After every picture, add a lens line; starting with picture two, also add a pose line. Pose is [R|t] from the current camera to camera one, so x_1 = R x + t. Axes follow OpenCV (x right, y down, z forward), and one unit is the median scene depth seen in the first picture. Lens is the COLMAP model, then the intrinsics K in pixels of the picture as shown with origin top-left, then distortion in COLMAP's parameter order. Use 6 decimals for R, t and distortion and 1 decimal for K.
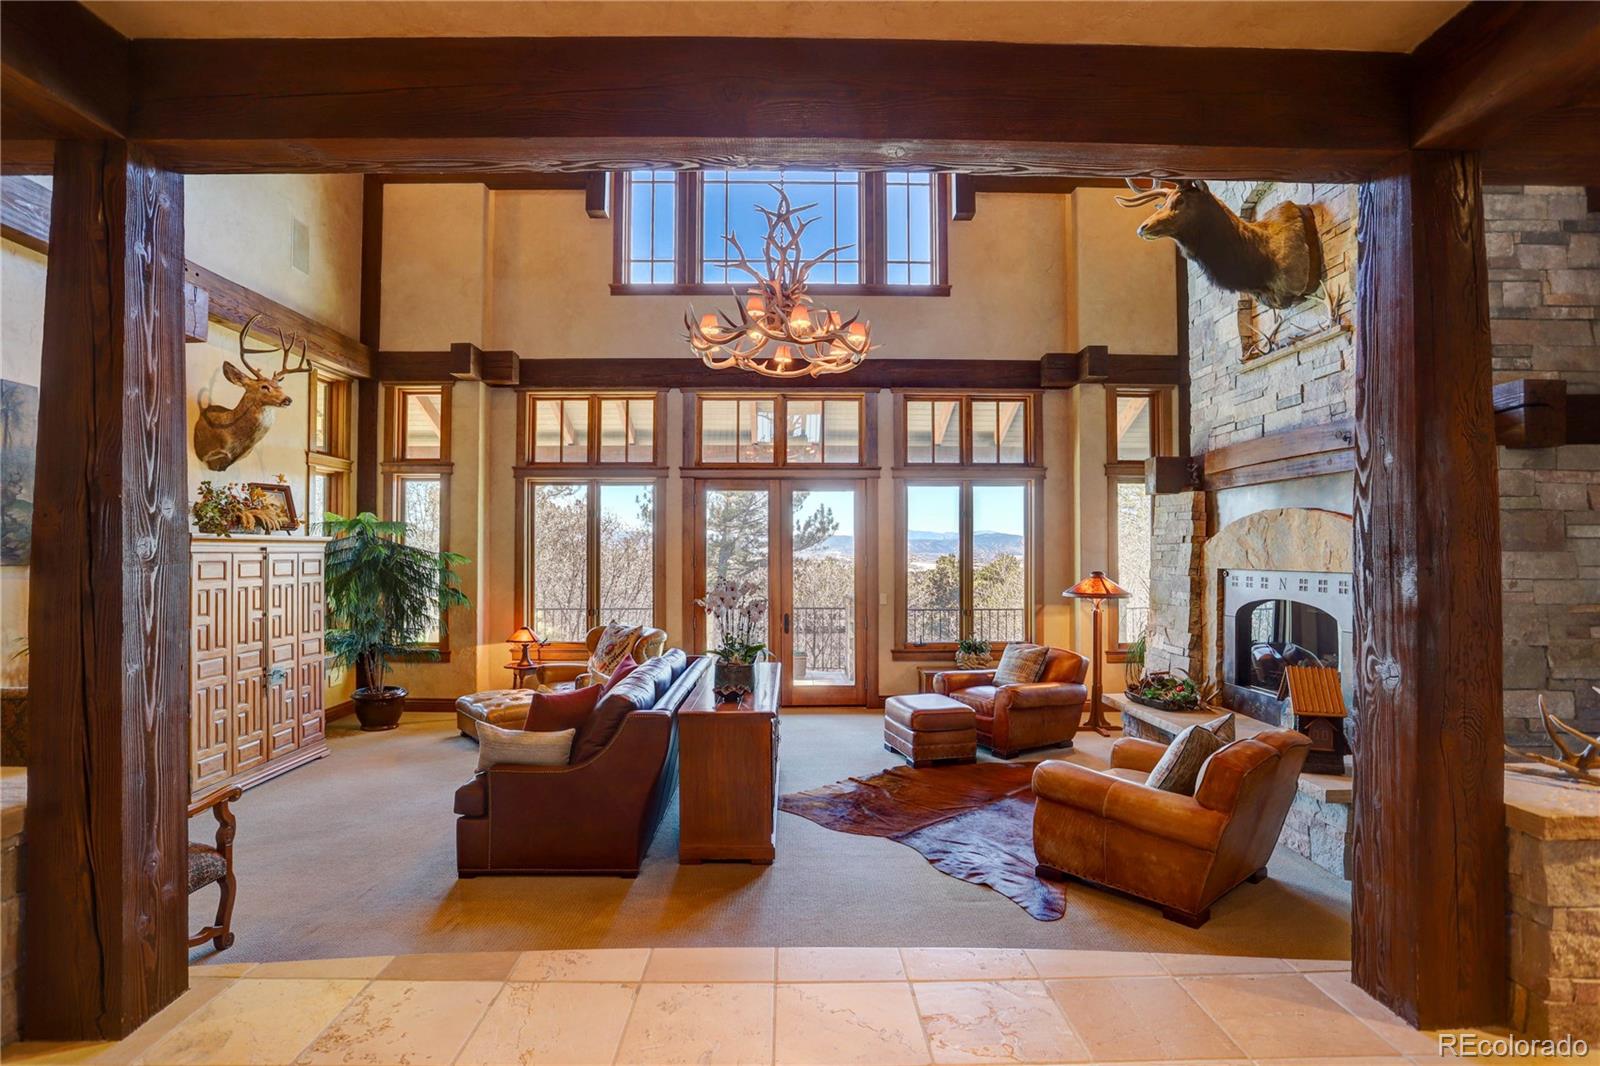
lens RADIAL K [[805.1, 0, 800.0], [0, 805.1, 533.0], [0, 0, 1]] dist [-0.047051, 0.000365]
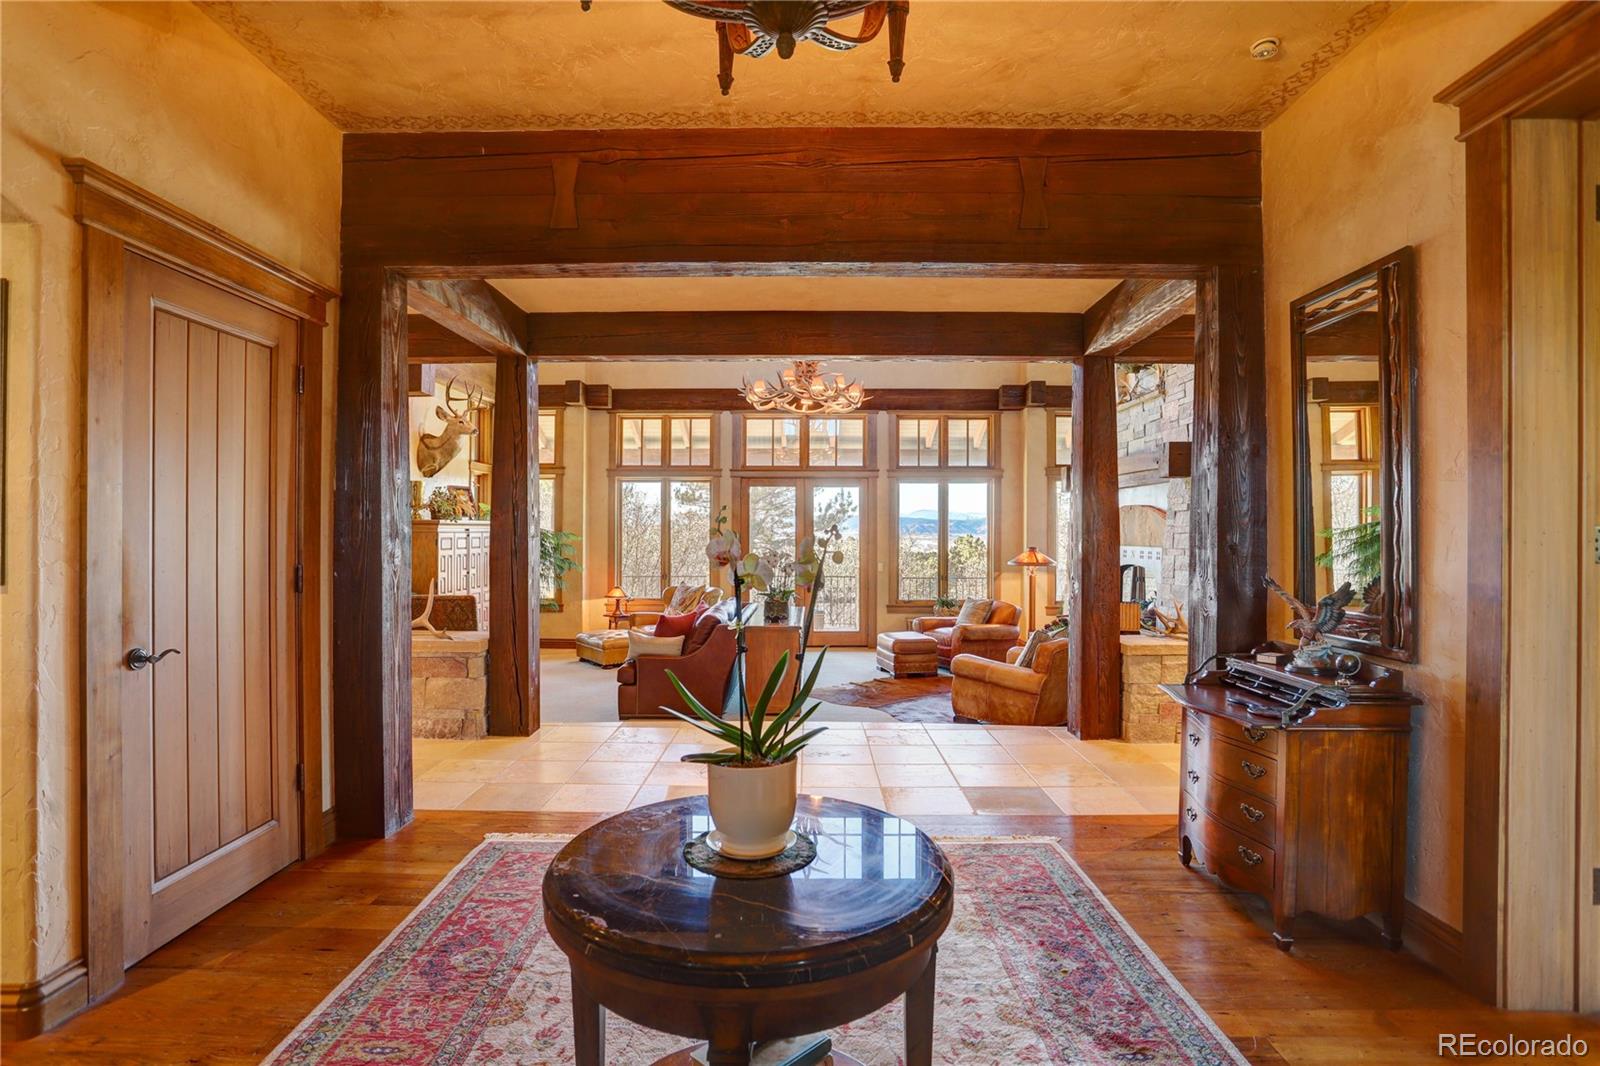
lens RADIAL K [[805.1, 0, 800.0], [0, 805.1, 533.0], [0, 0, 1]] dist [-0.047051, 0.000365]
pose [[0.999606, 0.002377, -0.027958, 0.006666], [-0.001678, 0.999686, 0.025020, -0.009259], [0.028008, -0.024963, 0.999296, -0.369044]]
